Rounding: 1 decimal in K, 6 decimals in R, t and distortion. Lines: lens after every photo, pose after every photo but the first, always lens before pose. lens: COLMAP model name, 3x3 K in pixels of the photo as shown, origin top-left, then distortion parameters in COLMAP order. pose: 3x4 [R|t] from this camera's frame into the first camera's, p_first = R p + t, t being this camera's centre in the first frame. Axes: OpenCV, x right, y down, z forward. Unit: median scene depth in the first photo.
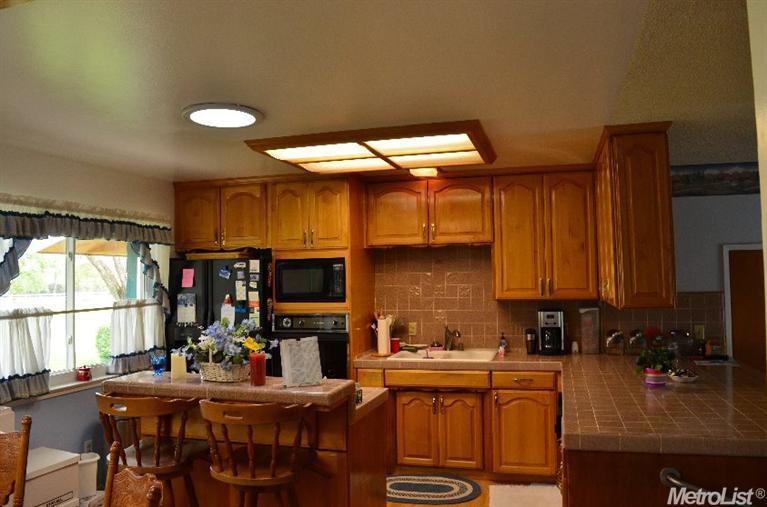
lens RADIAL K [[609.2, 0, 379.9], [0, 609.2, 248.3], [0, 0, 1]] dist [-0.100072, 0.022288]
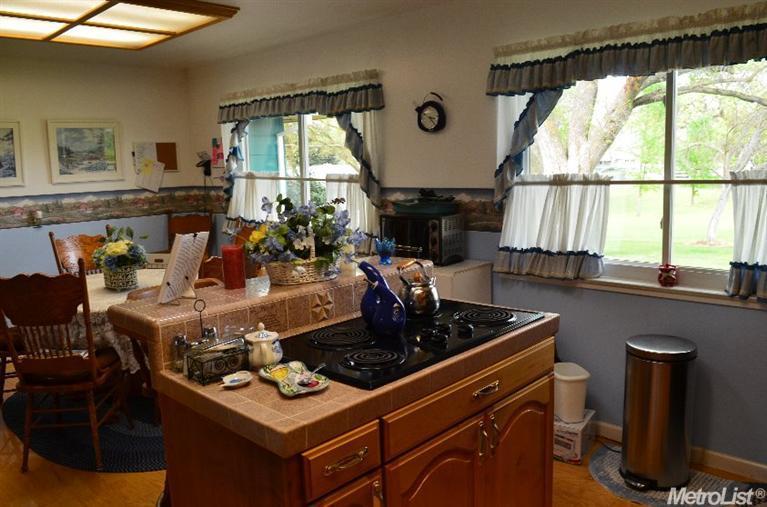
lens RADIAL K [[609.2, 0, 380.5], [0, 609.2, 250.1], [0, 0, 1]] dist [-0.100072, 0.022288]
pose [[-0.467891, 0.184578, -0.864297, 0.213243], [0.101887, 0.982693, 0.154706, 0.037841], [0.877894, -0.015675, -0.478599, 0.908331]]
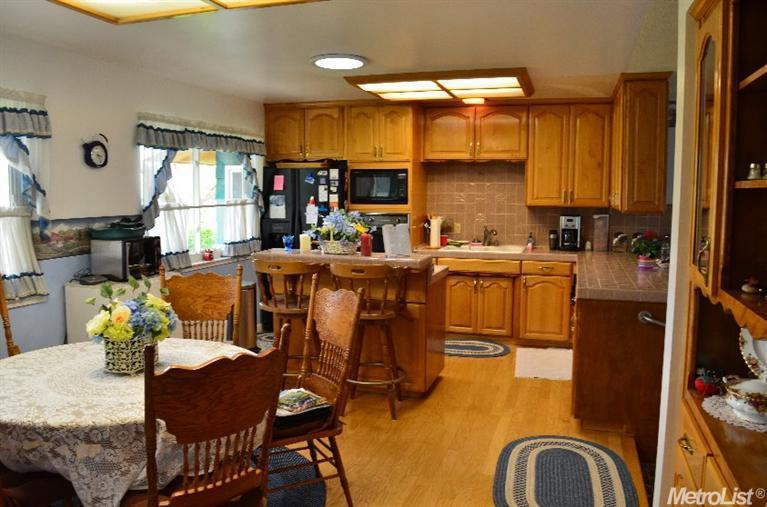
lens RADIAL K [[609.2, 0, 382.5], [0, 609.2, 250.1], [0, 0, 1]] dist [-0.100072, 0.022288]
pose [[0.999490, 0.024654, -0.020276, -0.080600], [-0.021467, 0.989251, 0.144640, 0.001045], [0.023624, -0.144131, 0.989277, -0.260324]]
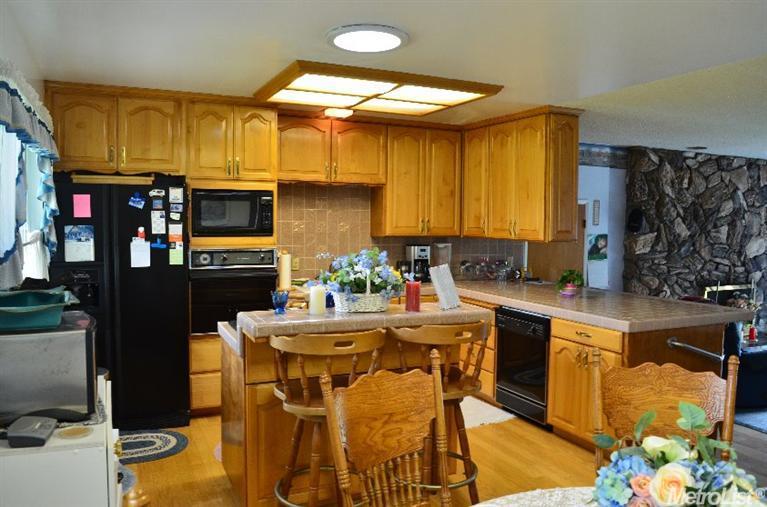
lens RADIAL K [[609.2, 0, 400.5], [0, 609.2, 249.8], [0, 0, 1]] dist [-0.100072, 0.022288]
pose [[0.738485, -0.006444, 0.674239, -0.561239], [-0.058998, 0.995502, 0.074134, 0.025620], [-0.671684, -0.094525, 0.734783, 0.147563]]
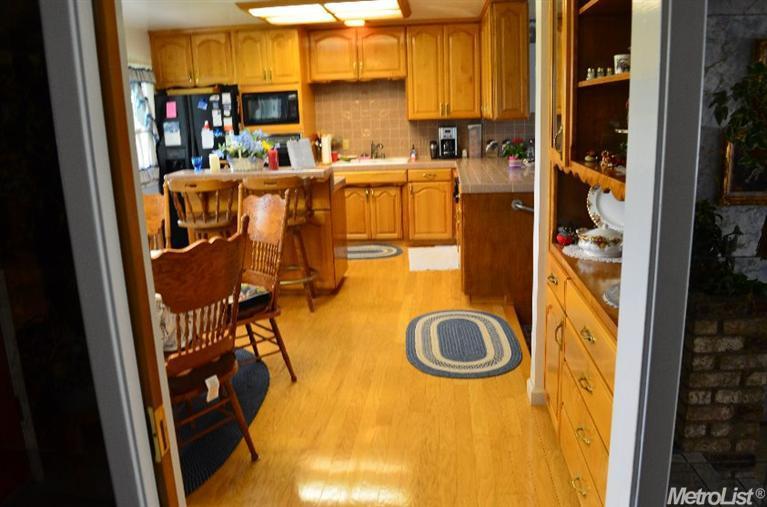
lens RADIAL K [[609.2, 0, 385.3], [0, 609.2, 252.7], [0, 0, 1]] dist [-0.100072, 0.022288]
pose [[0.981377, -0.061628, 0.181935, -0.130901], [0.011104, 0.963754, 0.266563, 0.008573], [-0.191769, -0.259578, 0.946490, -0.370299]]
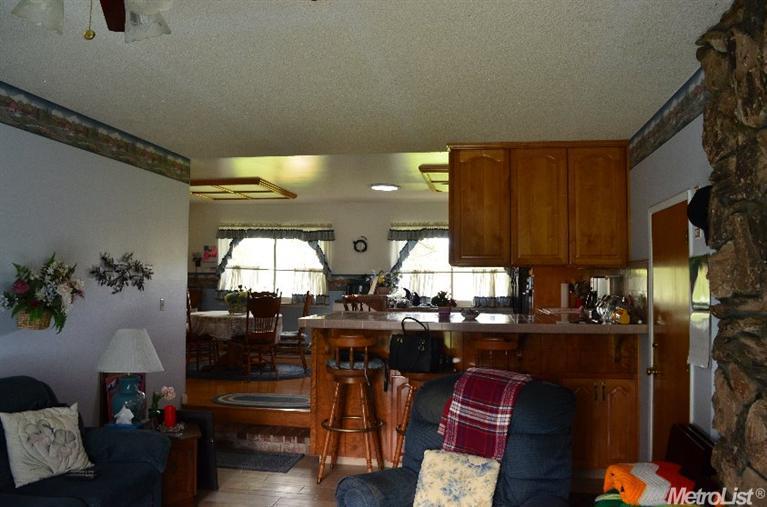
lens RADIAL K [[609.2, 0, 383.6], [0, 609.2, 251.8], [0, 0, 1]] dist [-0.100072, 0.022288]
pose [[0.096653, -0.019874, -0.995120, 1.415951], [0.038385, 0.999131, -0.016226, 0.050233], [0.994578, -0.036629, 0.097331, 0.482295]]
